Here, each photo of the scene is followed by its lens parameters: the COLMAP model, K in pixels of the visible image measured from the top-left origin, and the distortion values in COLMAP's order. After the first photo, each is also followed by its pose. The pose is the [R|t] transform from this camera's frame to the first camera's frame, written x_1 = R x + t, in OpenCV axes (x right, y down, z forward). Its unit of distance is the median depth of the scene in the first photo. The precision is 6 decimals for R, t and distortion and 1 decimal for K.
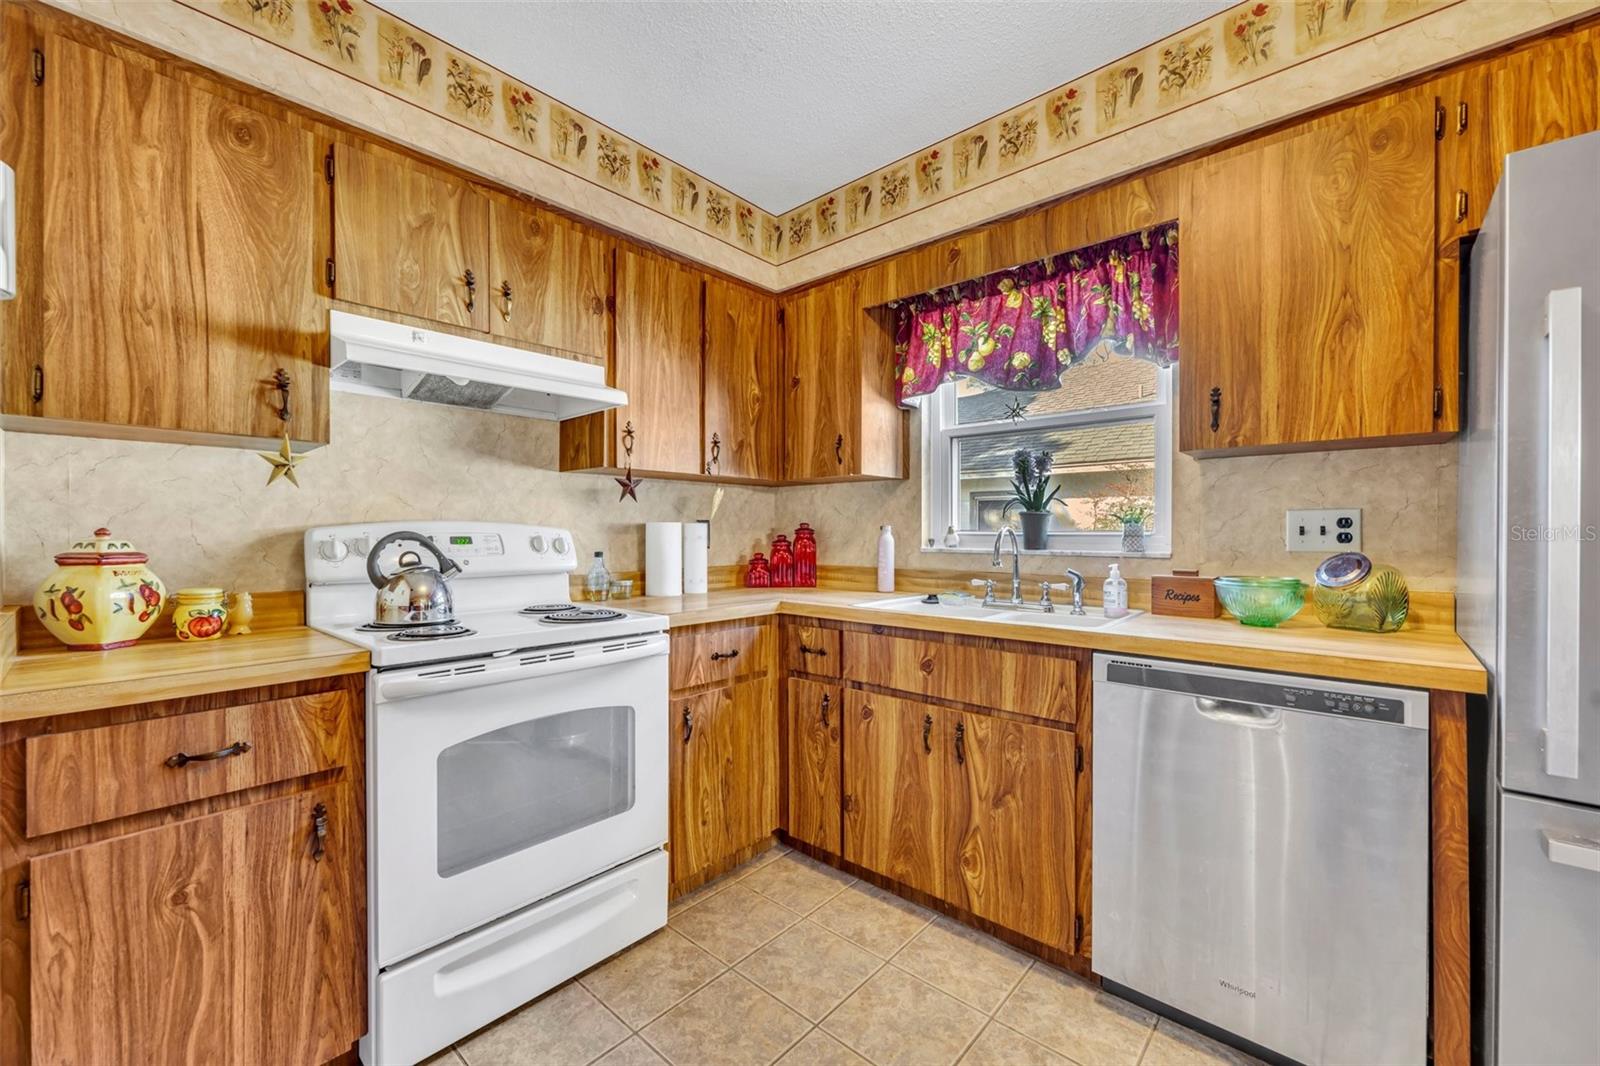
lens RADIAL K [[662.9, 0, 762.4], [0, 662.9, 535.3], [0, 0, 1]] dist [-0.002236, 0.000656]
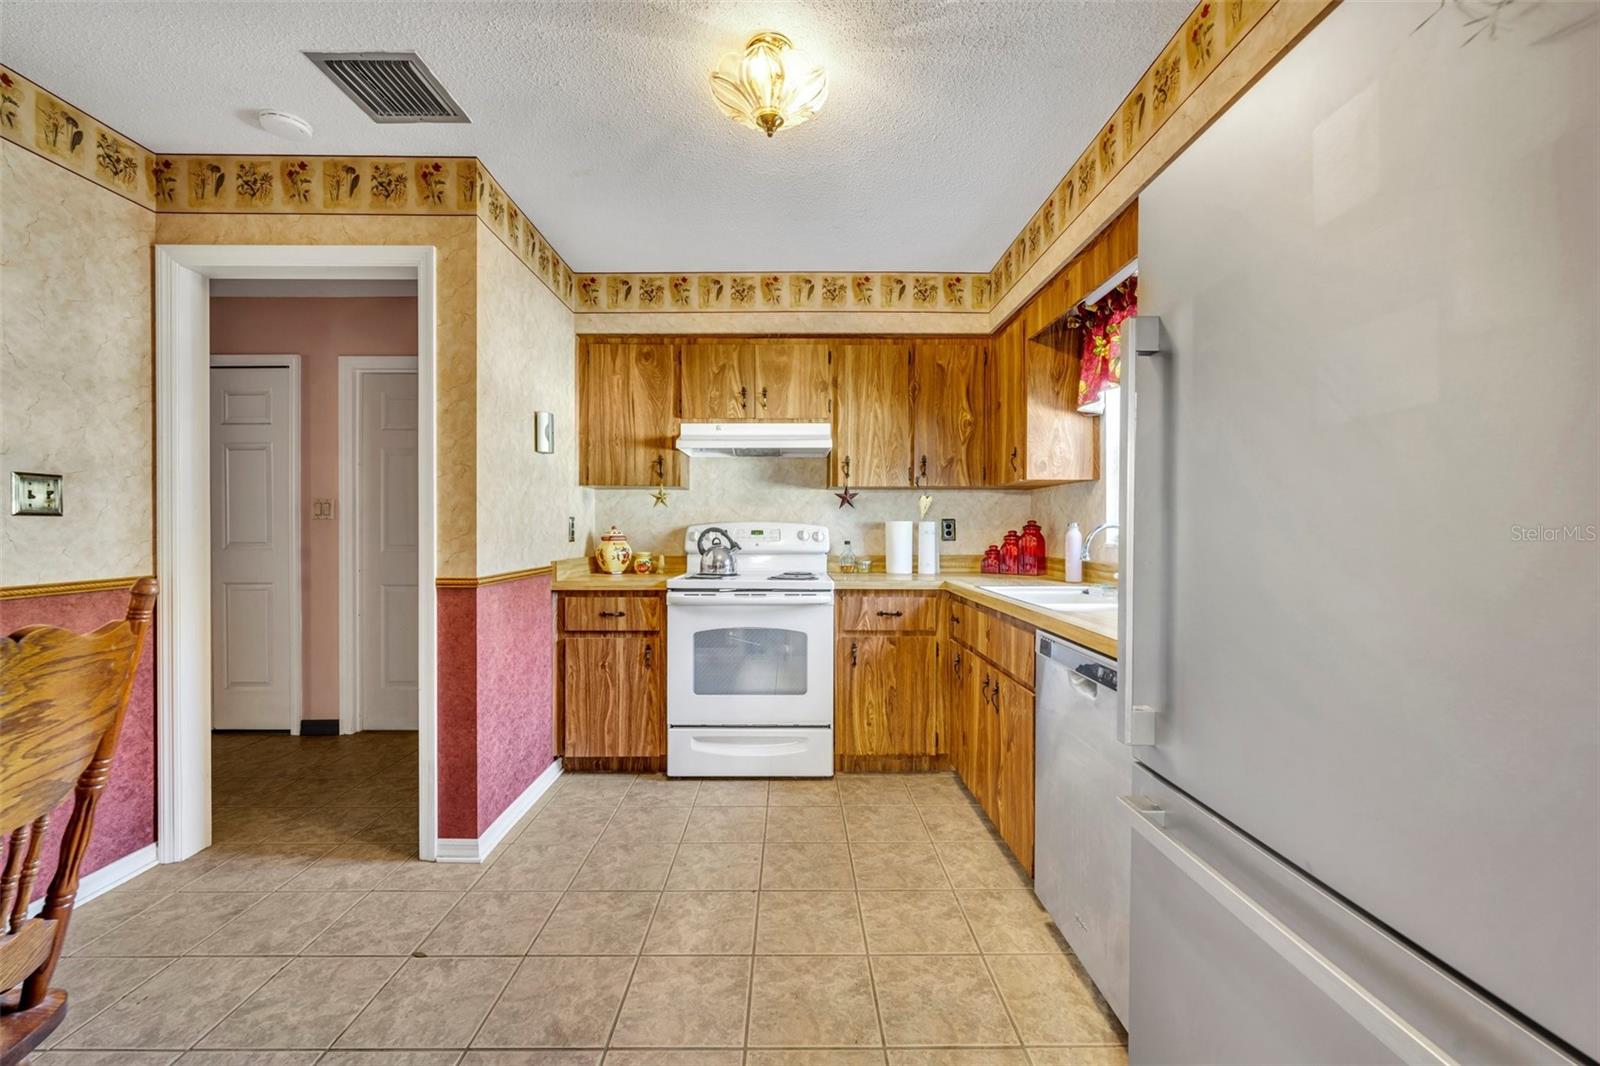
lens RADIAL K [[662.9, 0, 805.4], [0, 662.9, 529.3], [0, 0, 1]] dist [-0.002236, 0.000656]
pose [[0.675884, 0.002732, -0.737003, 1.020202], [-0.005763, 0.999982, -0.001578, 0.000958], [0.736985, 0.005314, 0.675888, -0.124097]]
